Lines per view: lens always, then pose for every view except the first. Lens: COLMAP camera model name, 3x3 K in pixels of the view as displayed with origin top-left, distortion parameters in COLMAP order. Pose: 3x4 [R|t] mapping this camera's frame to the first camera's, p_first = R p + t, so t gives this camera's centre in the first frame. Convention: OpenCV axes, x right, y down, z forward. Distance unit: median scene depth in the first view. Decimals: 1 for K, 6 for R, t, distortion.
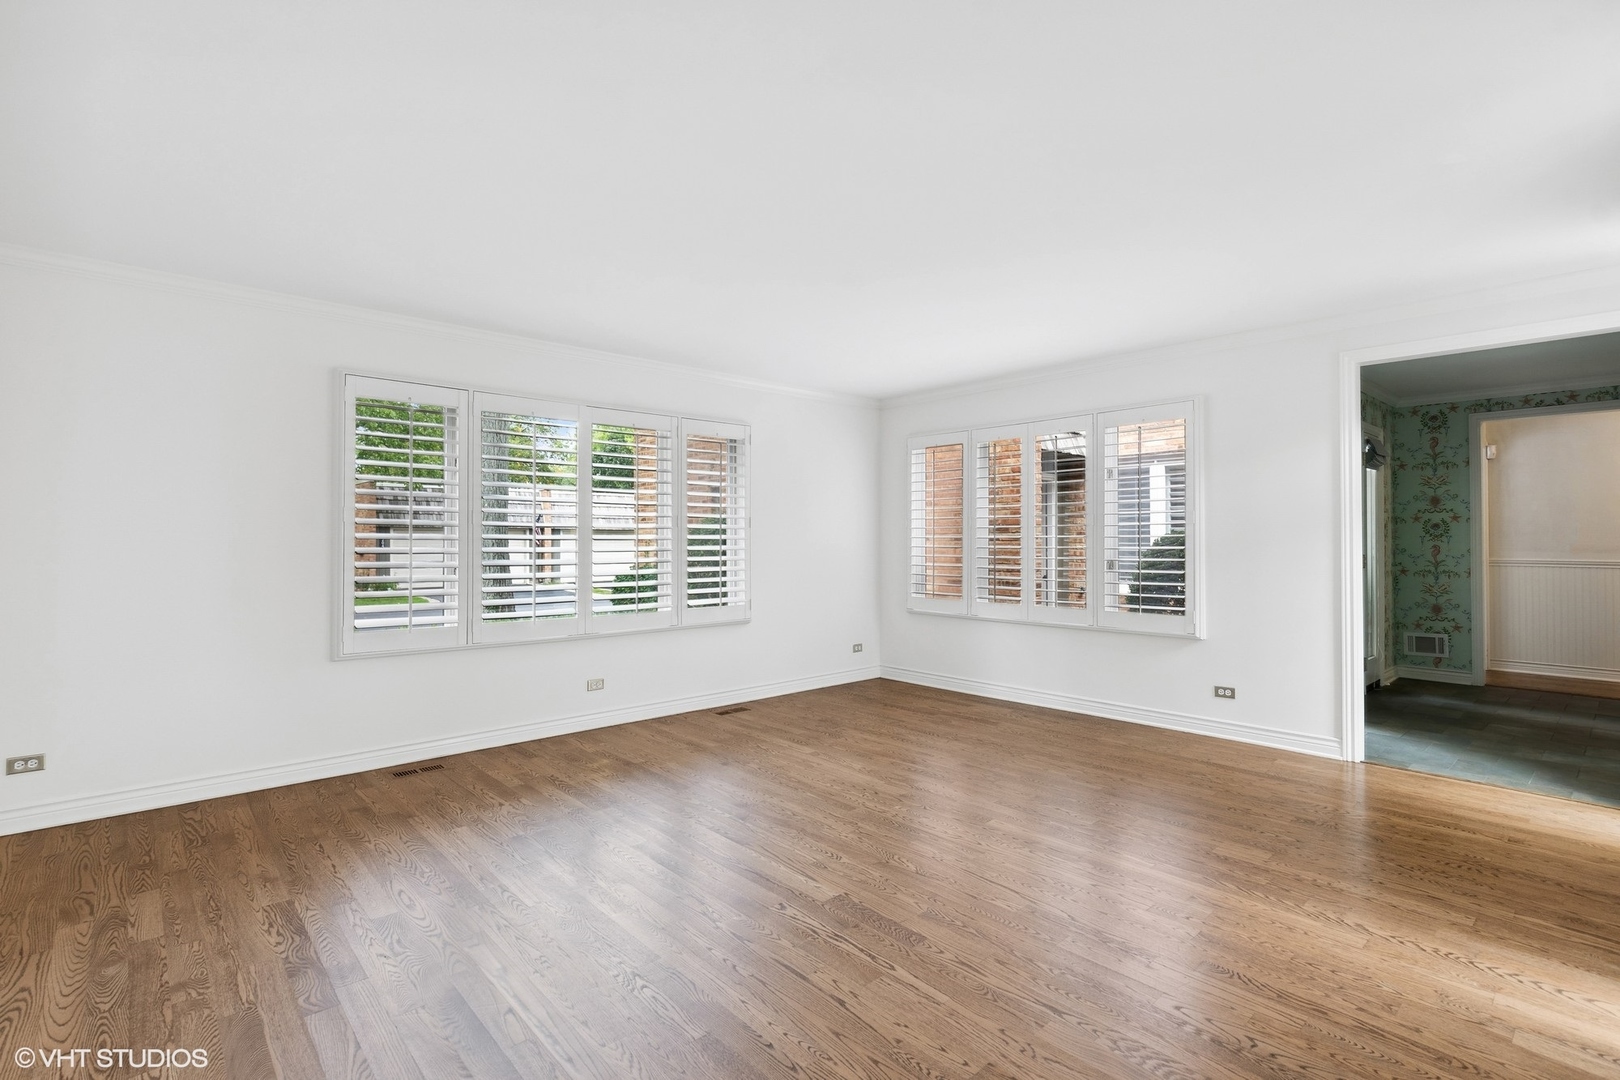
lens RADIAL K [[748.3, 0, 756.7], [0, 748.3, 533.3], [0, 0, 1]] dist [-0.001028, -0.001096]
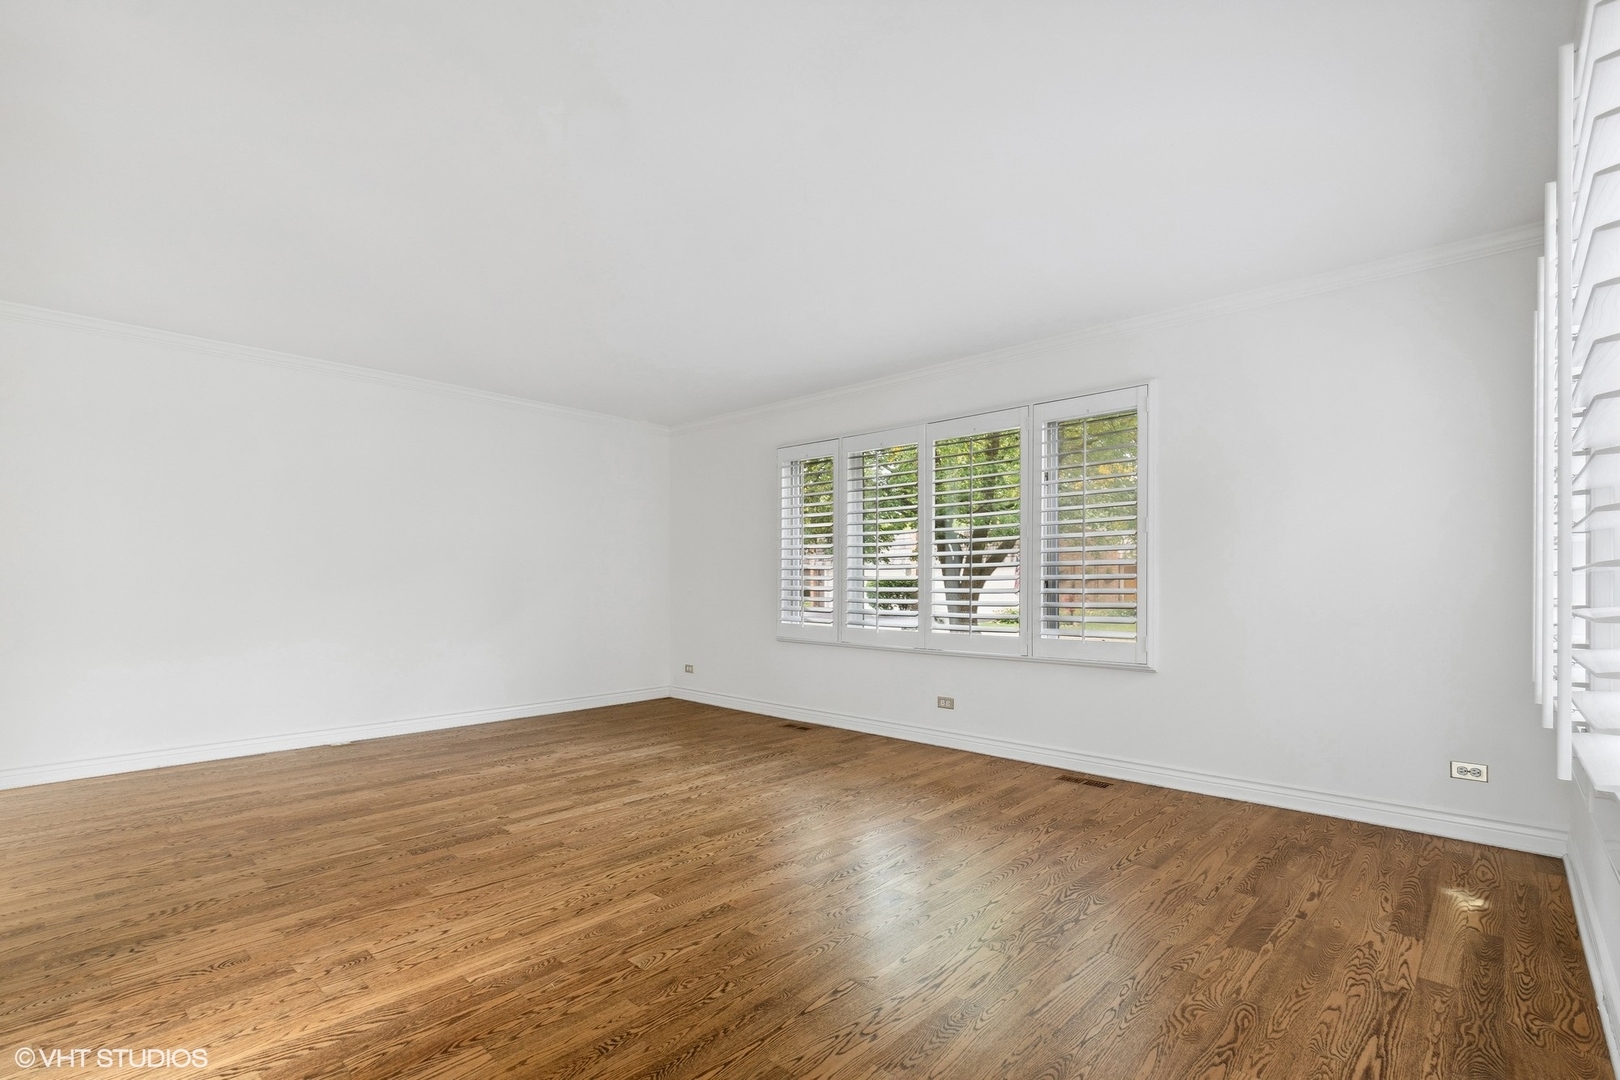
lens RADIAL K [[733.3, 0, 826.6], [0, 733.3, 577.0], [0, 0, 1]] dist [-0.001632, 0.000808]
pose [[0.135940, -0.004506, -0.990707, 0.904466], [0.005208, 0.999979, -0.003834, 0.047878], [0.990703, -0.004639, 0.135961, 0.889406]]
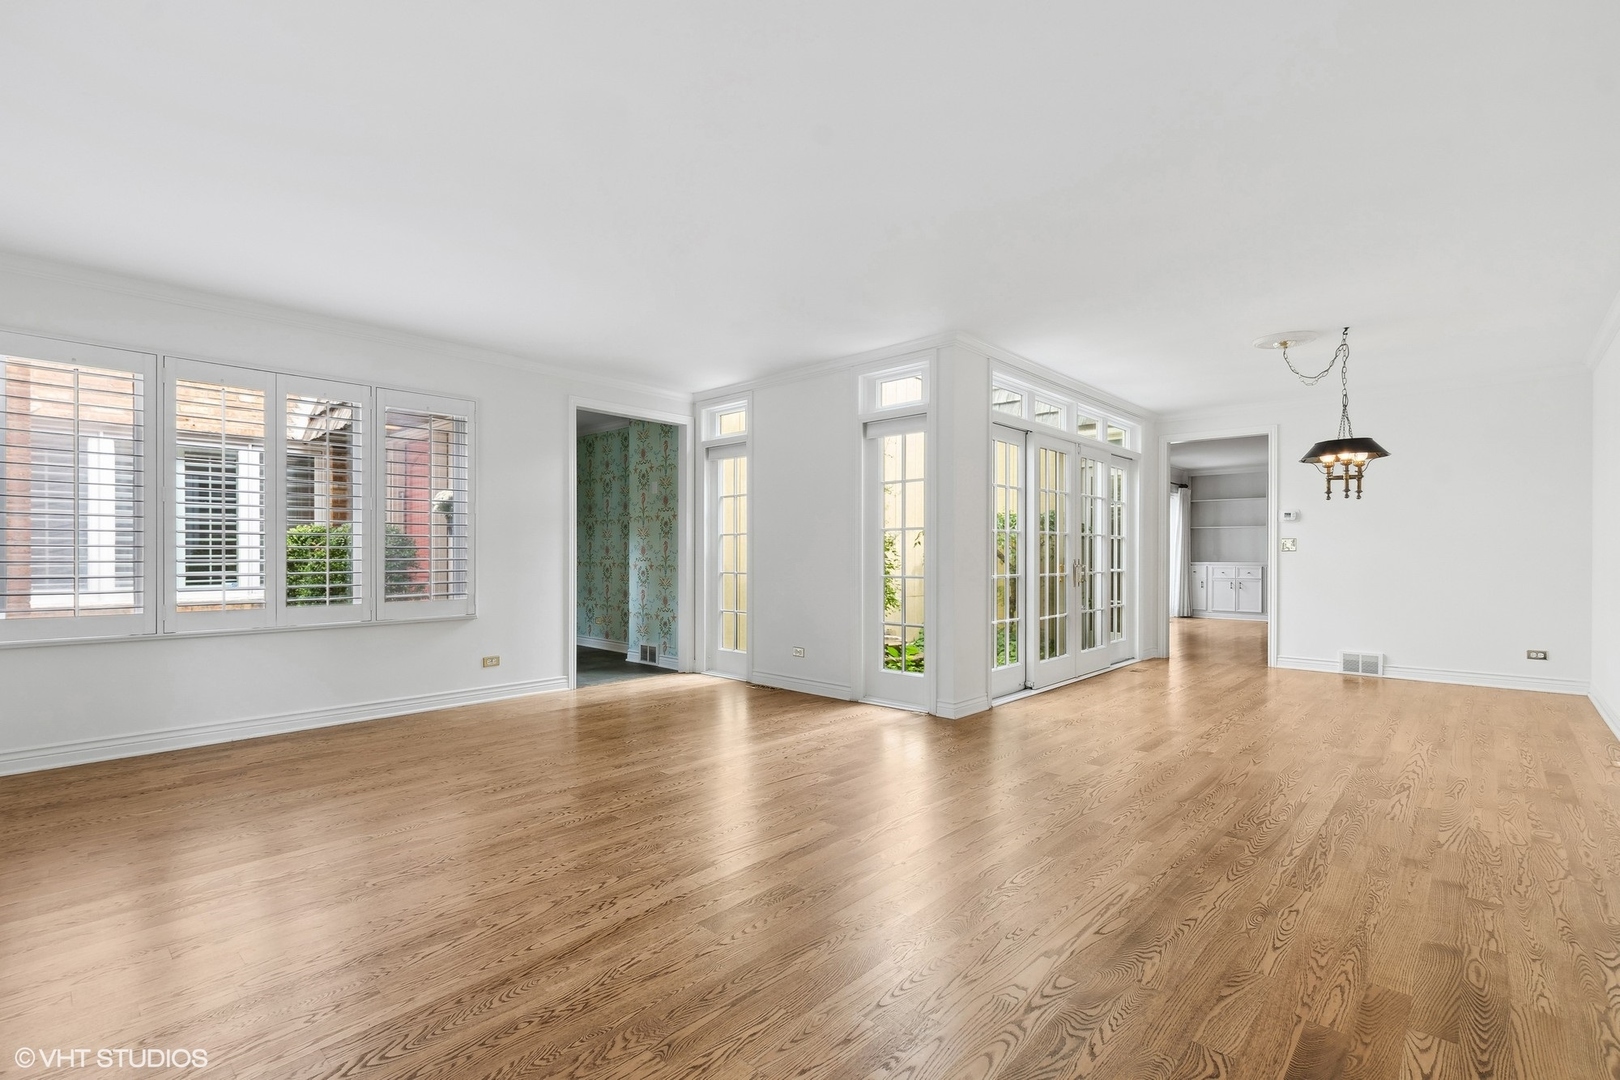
lens RADIAL K [[733.3, 0, 813.0], [0, 733.3, 548.5], [0, 0, 1]] dist [-0.001632, 0.000808]
pose [[-0.125429, 0.006072, 0.992084, -0.655653], [-0.009179, 0.999931, -0.007281, 0.049464], [-0.992060, -0.010019, -0.125365, 0.762752]]
